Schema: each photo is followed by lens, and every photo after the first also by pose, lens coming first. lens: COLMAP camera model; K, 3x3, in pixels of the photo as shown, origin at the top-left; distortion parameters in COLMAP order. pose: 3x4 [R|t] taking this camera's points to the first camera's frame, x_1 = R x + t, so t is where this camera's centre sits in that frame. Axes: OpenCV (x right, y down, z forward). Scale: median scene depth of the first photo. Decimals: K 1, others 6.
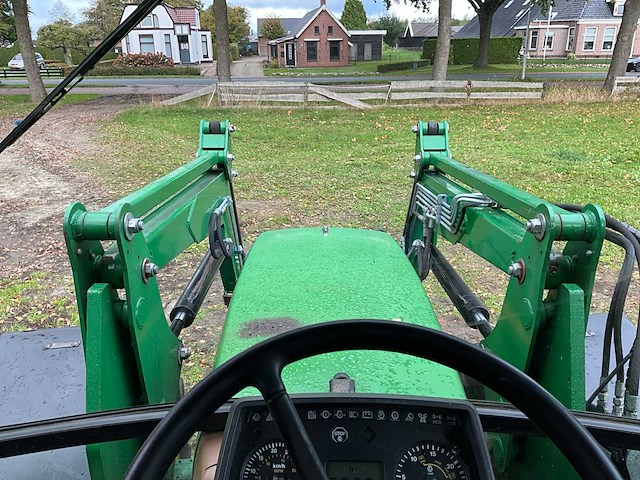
lens RADIAL K [[526.3, 0, 318.1], [0, 526.3, 239.5], [0, 0, 1]] dist [0.104112, -0.198945]
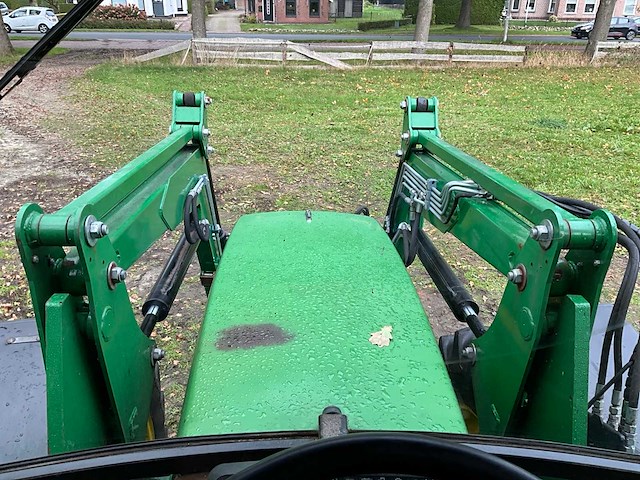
lens RADIAL K [[526.3, 0, 318.1], [0, 526.3, 239.5], [0, 0, 1]] dist [0.104112, -0.198945]
pose [[0.999103, 0.005864, 0.041944, -0.007433], [-0.008865, 0.997385, 0.071721, -0.037515], [-0.041413, -0.072029, 0.996542, 0.048272]]
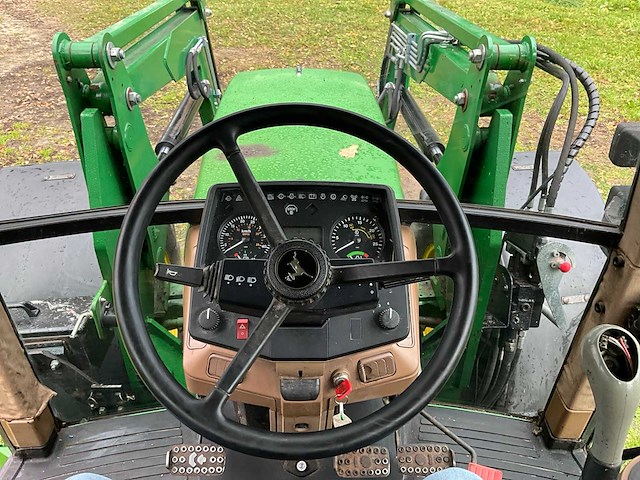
lens RADIAL K [[530.0, 0, 316.6], [0, 530.0, 242.2], [0, 0, 1]] dist [0.059021, -0.105558]
pose [[0.999754, -0.004555, 0.021688, 0.021644], [-0.001368, 0.964099, 0.265541, 0.026478], [-0.022119, -0.265505, 0.963856, -0.087991]]
